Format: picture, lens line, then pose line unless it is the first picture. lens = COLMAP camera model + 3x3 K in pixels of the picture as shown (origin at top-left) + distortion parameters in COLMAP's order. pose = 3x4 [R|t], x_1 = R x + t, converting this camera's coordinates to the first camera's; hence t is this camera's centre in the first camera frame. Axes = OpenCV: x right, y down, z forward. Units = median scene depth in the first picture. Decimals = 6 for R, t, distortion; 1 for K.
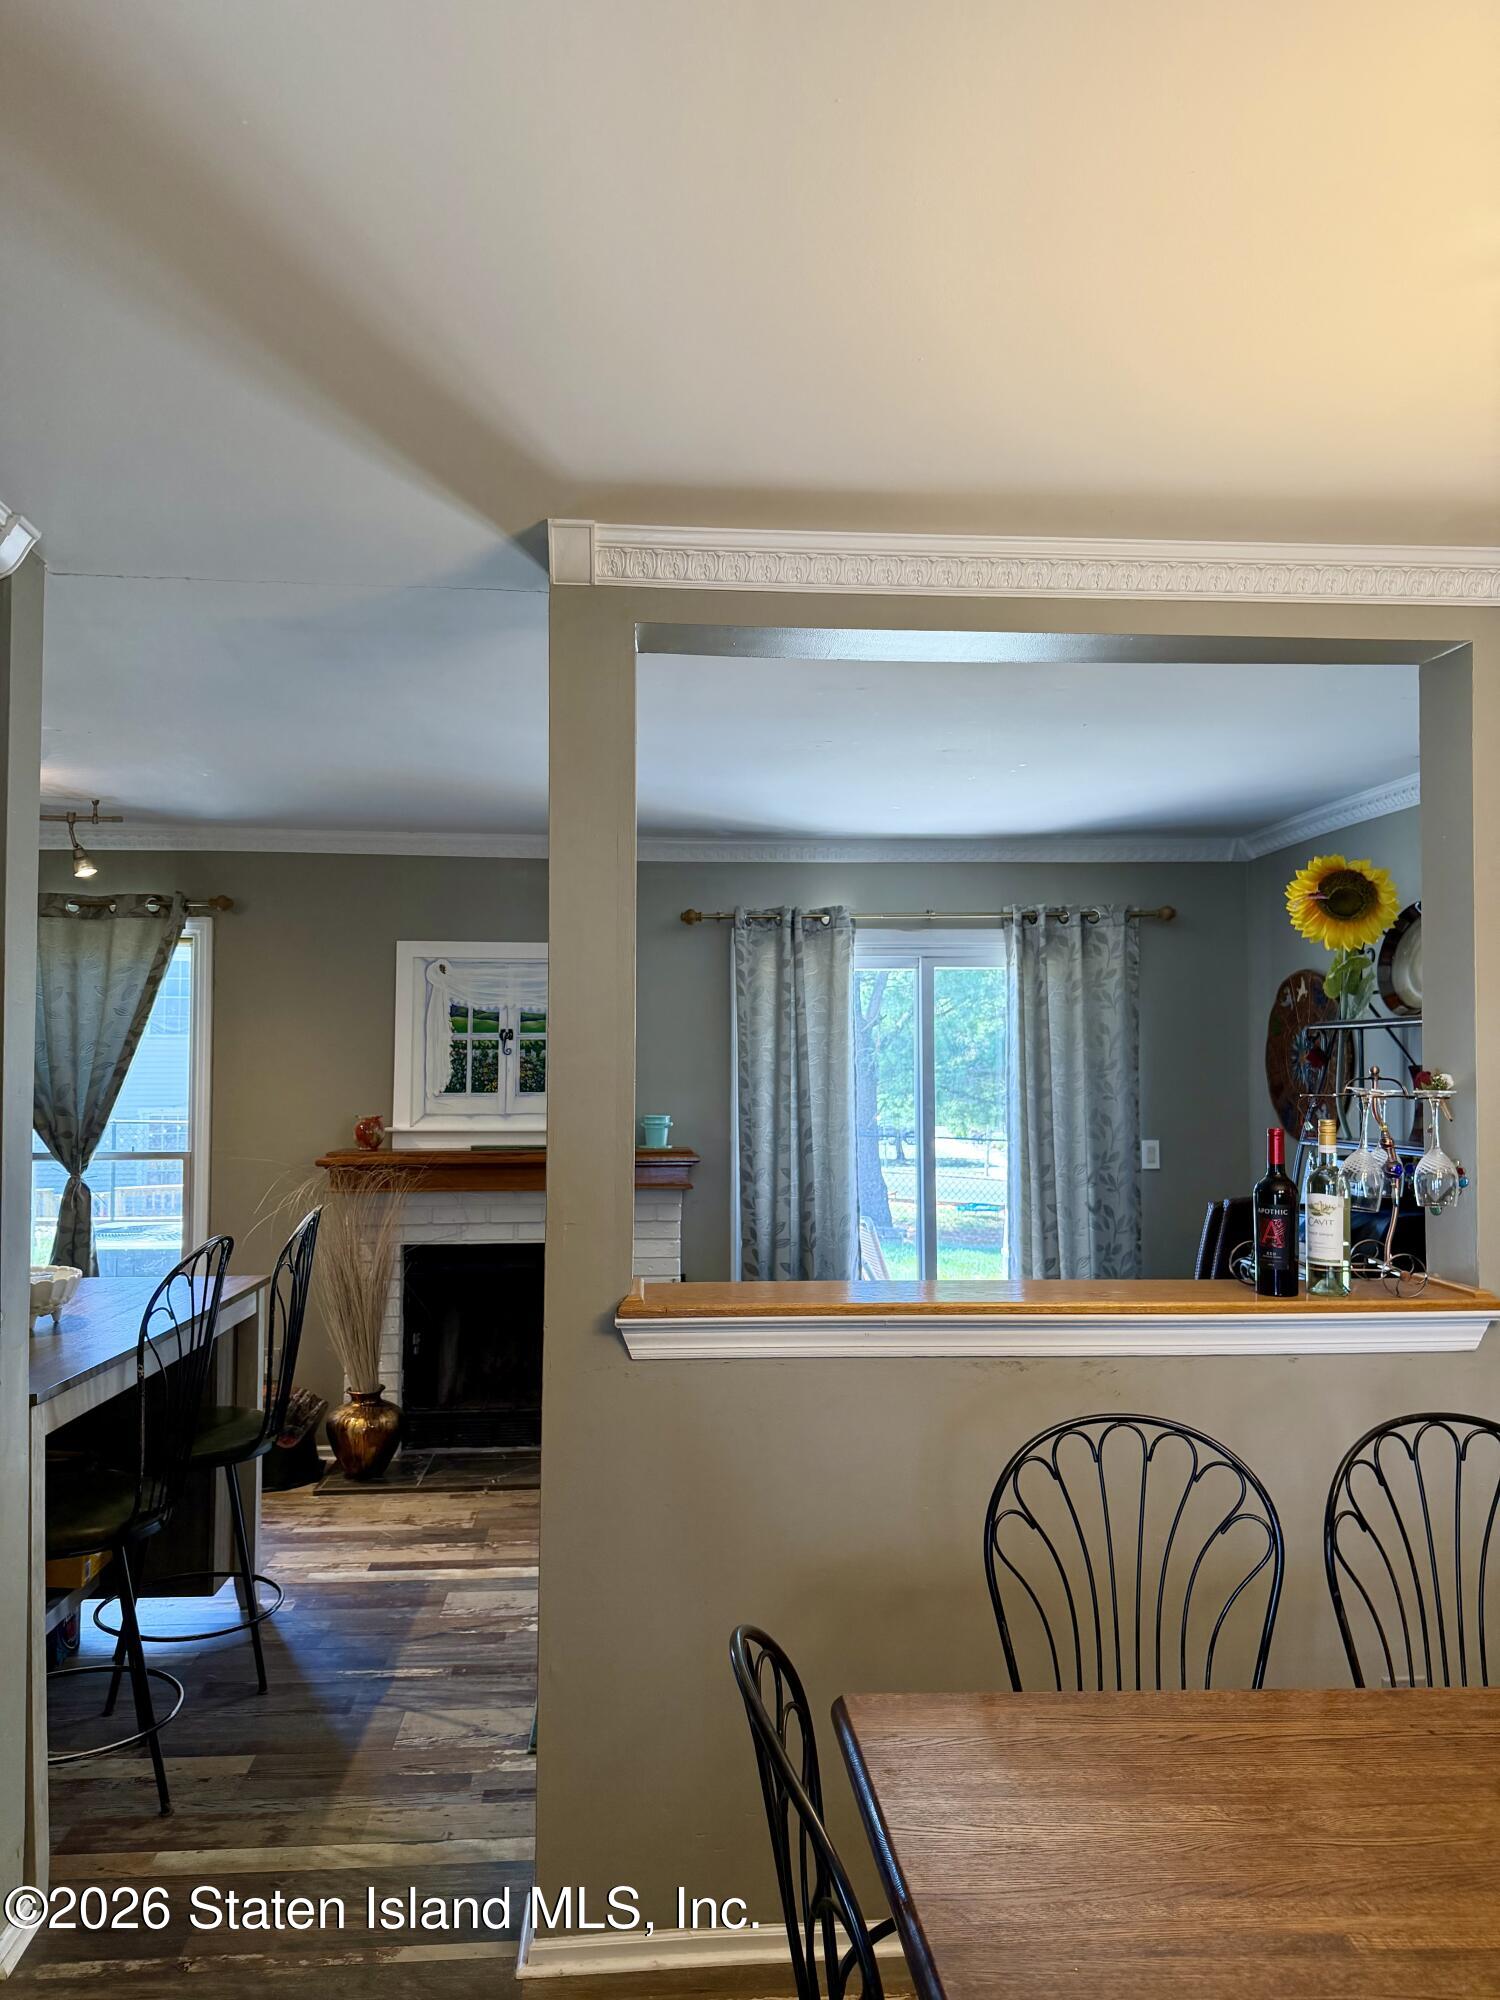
lens RADIAL K [[1403.4, 0, 763.7], [0, 1403.4, 1000.8], [0, 0, 1]] dist [0.095967, -0.131707]
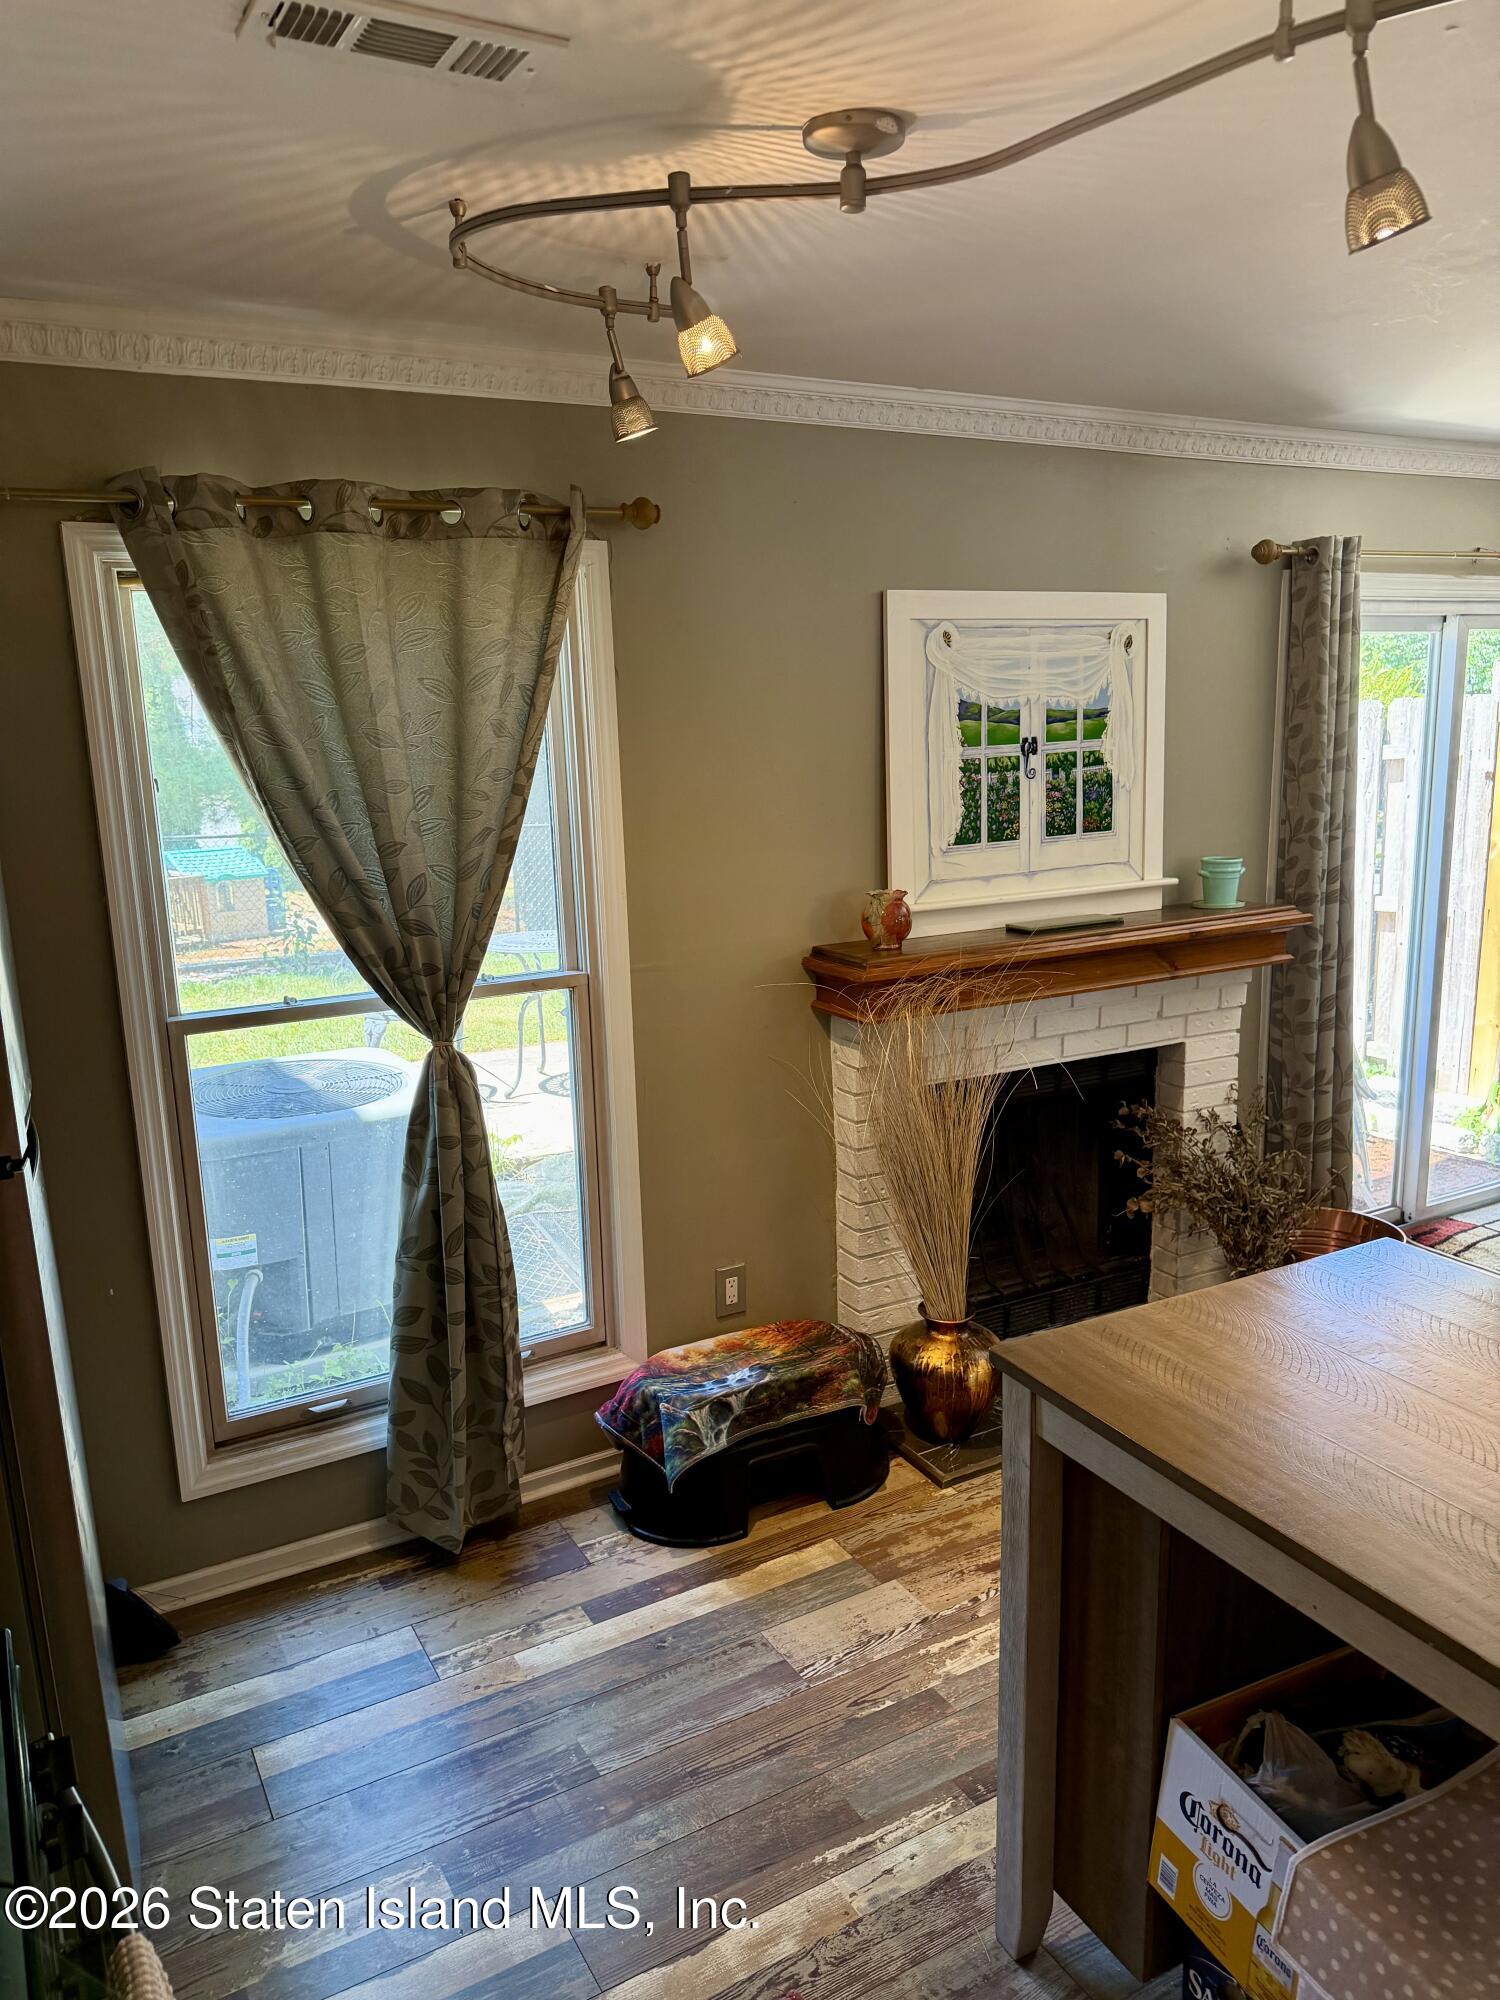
lens RADIAL K [[1403.4, 0, 742.6], [0, 1403.4, 1010.9], [0, 0, 1]] dist [0.095967, -0.131707]
pose [[0.915552, -0.108415, 0.387313, -0.591609], [0.008924, 0.968224, 0.249925, -0.021848], [-0.402102, -0.225363, 0.887426, 0.487531]]
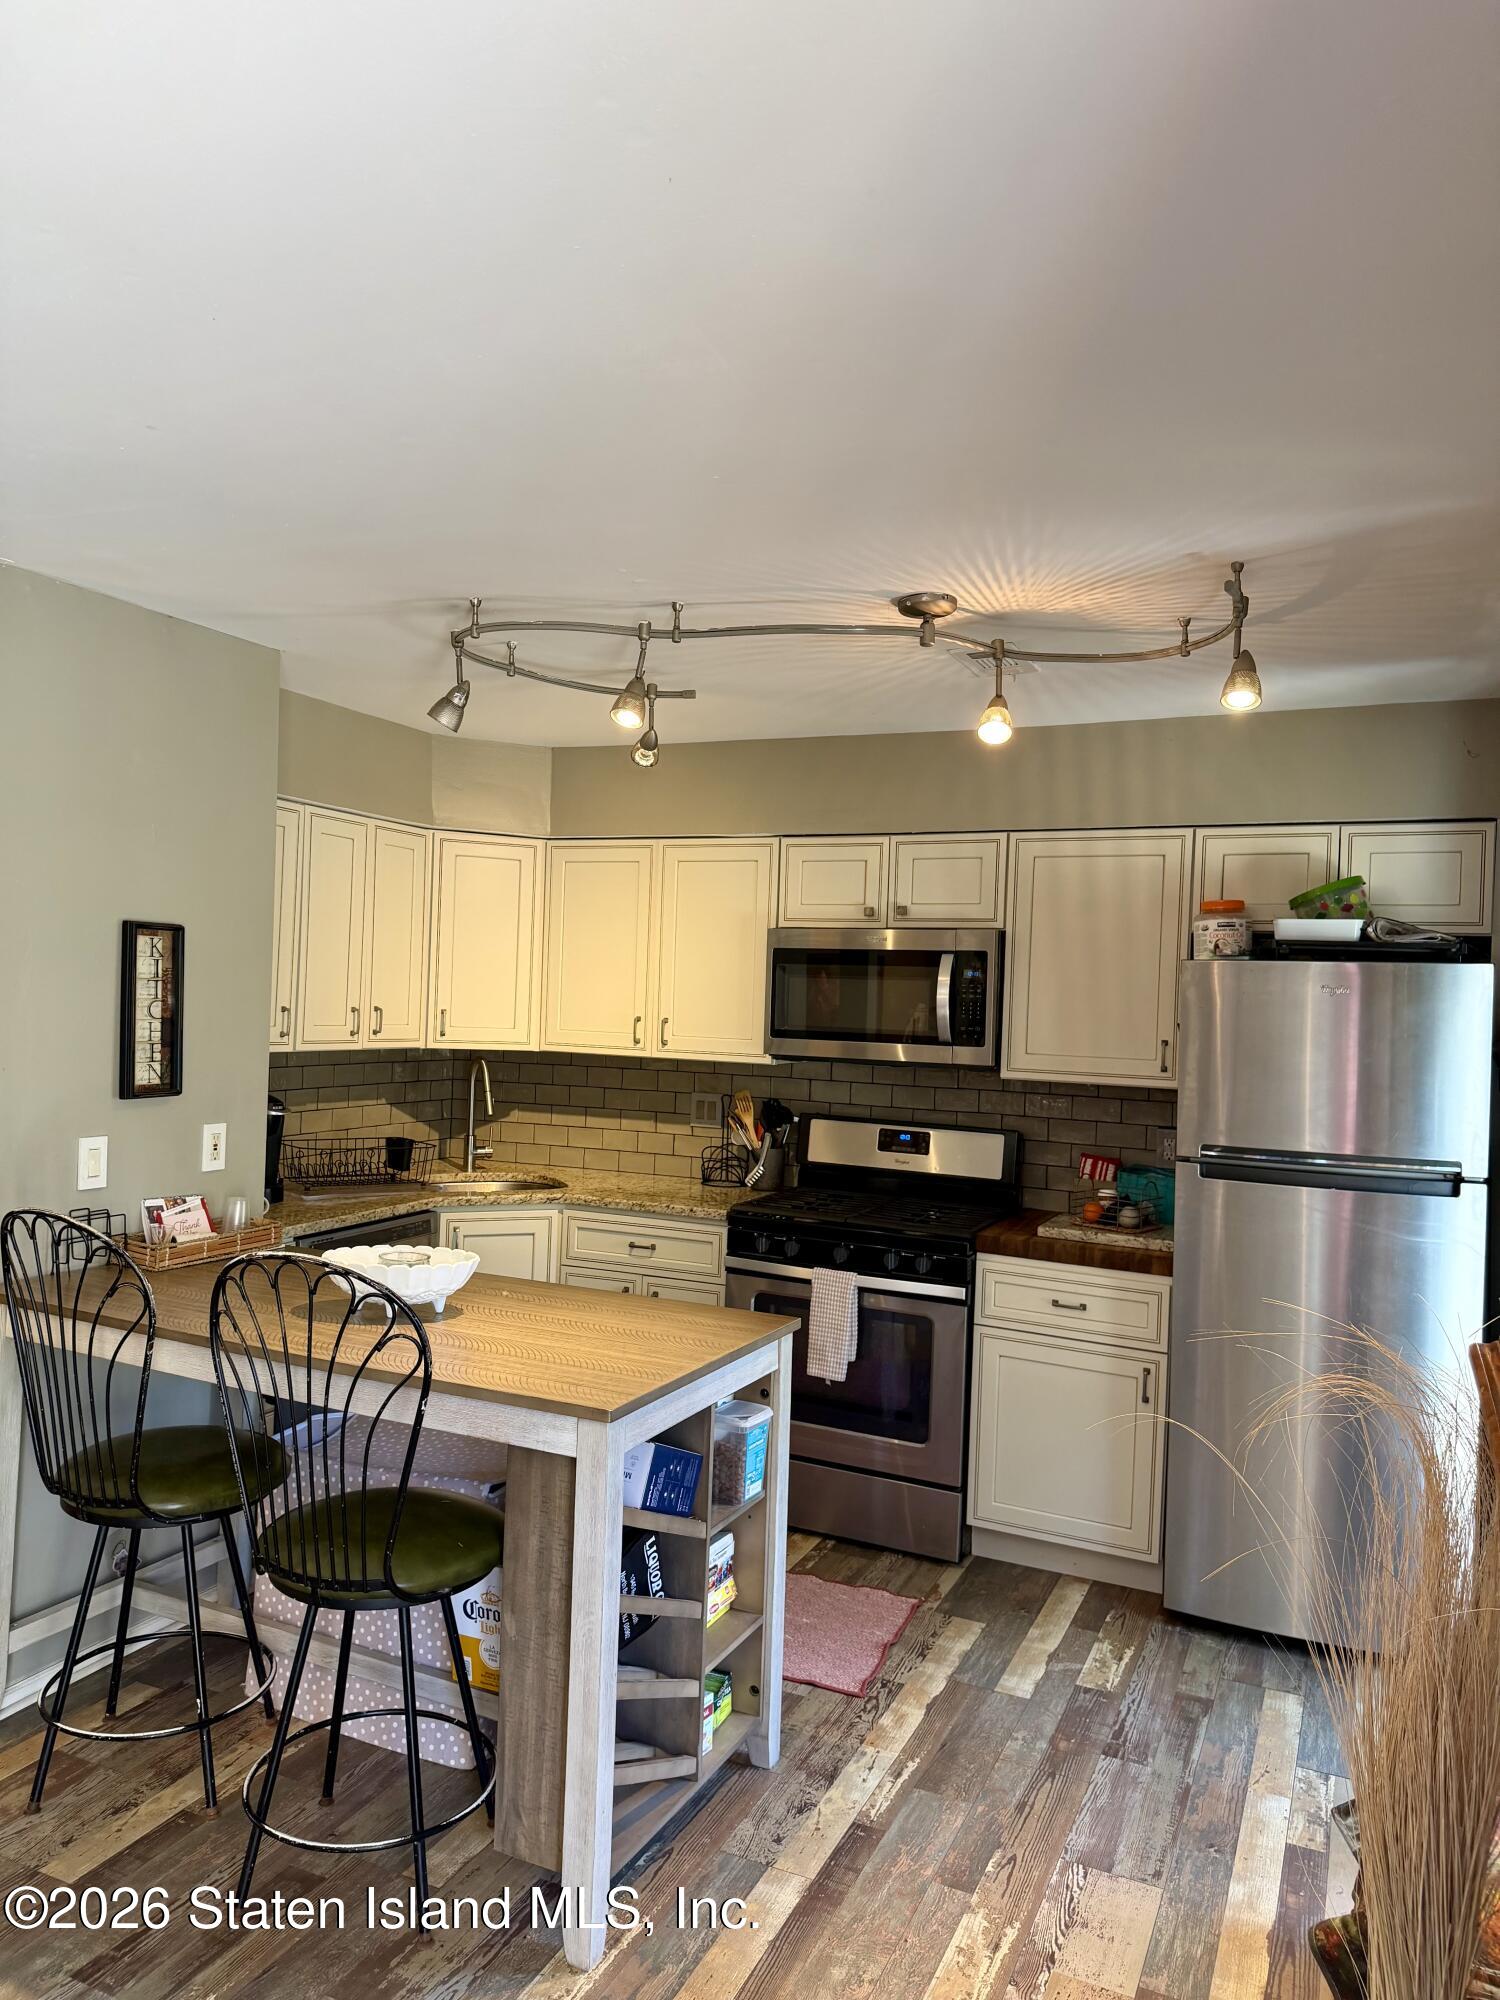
lens RADIAL K [[1403.4, 0, 745.8], [0, 1403.4, 1009.0], [0, 0, 1]] dist [0.095967, -0.131707]
pose [[-0.498577, -0.006603, -0.866820, 0.086494], [0.002641, 0.999955, -0.009136, 0.030432], [0.866841, -0.006844, -0.498537, 1.016256]]
